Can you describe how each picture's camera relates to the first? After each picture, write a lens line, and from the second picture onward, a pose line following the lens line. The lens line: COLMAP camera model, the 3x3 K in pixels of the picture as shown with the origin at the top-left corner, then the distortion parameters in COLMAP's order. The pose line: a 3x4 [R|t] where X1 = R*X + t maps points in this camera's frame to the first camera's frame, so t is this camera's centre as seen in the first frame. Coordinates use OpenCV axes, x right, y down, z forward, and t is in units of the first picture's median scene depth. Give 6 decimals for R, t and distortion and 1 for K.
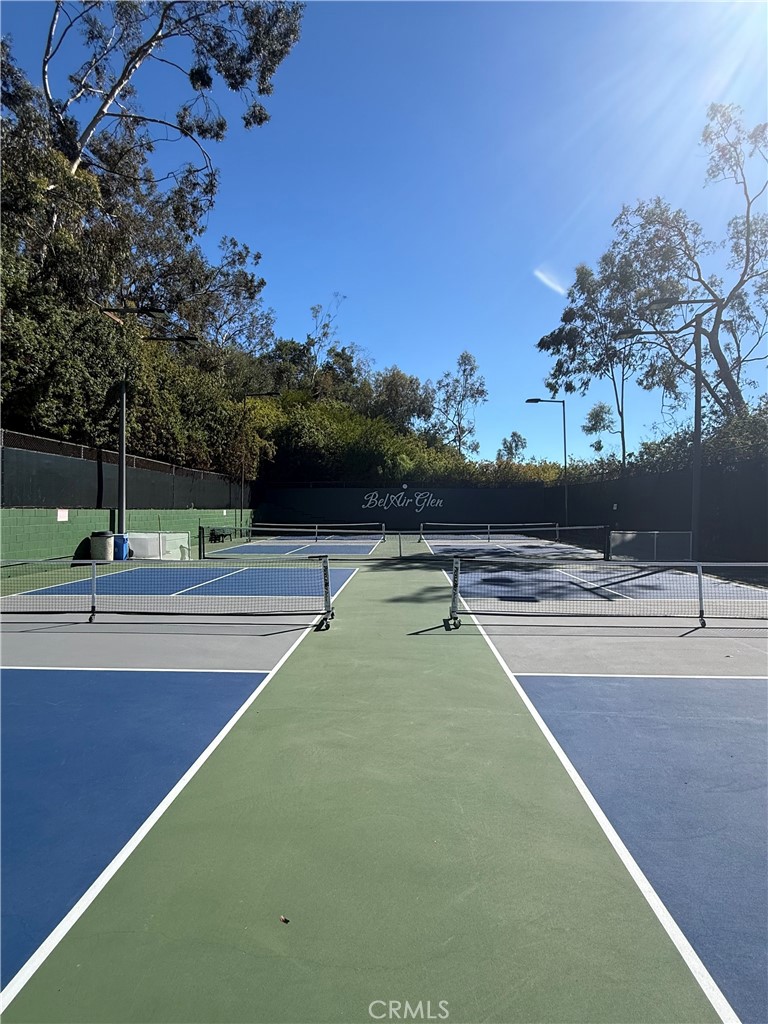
lens RADIAL K [[504.2, 0, 384.0], [0, 504.2, 512.0], [0, 0, 1]] dist [-0.001791, 0.000147]
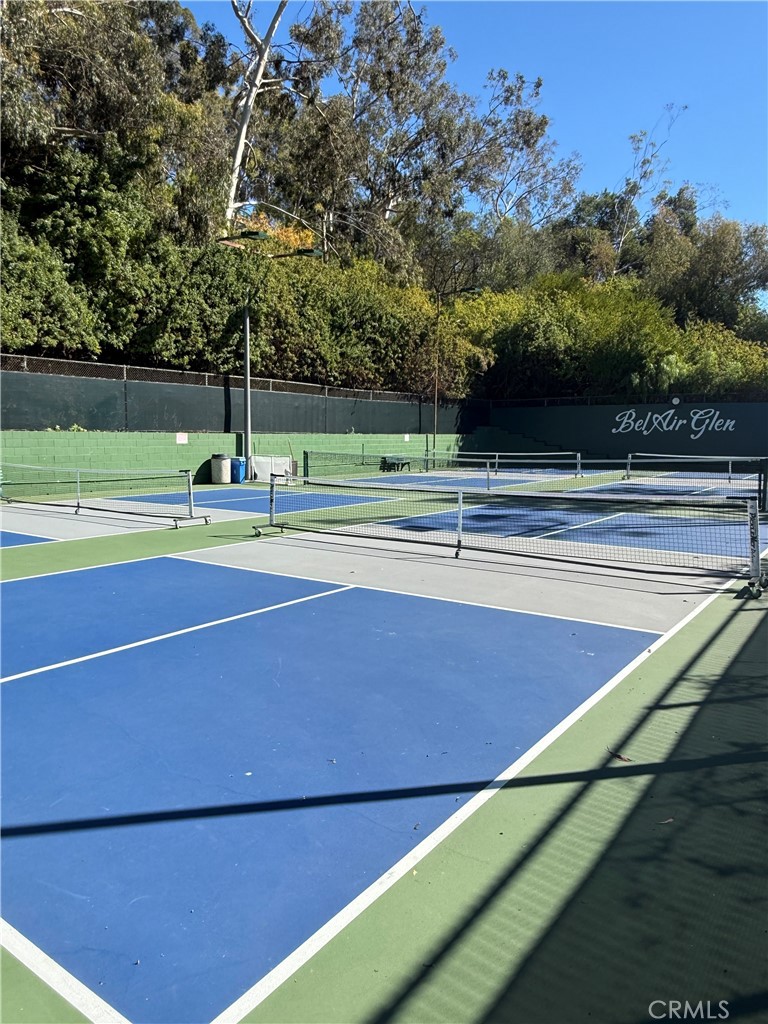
lens RADIAL K [[703.7, 0, 384.0], [0, 703.7, 512.0], [0, 0, 1]] dist [-0.027565, 0.064028]
pose [[0.838954, 0.059861, -0.540900, 0.481959], [-0.004337, 0.994636, 0.103349, 0.004678], [0.544185, -0.084359, 0.834713, -0.060445]]
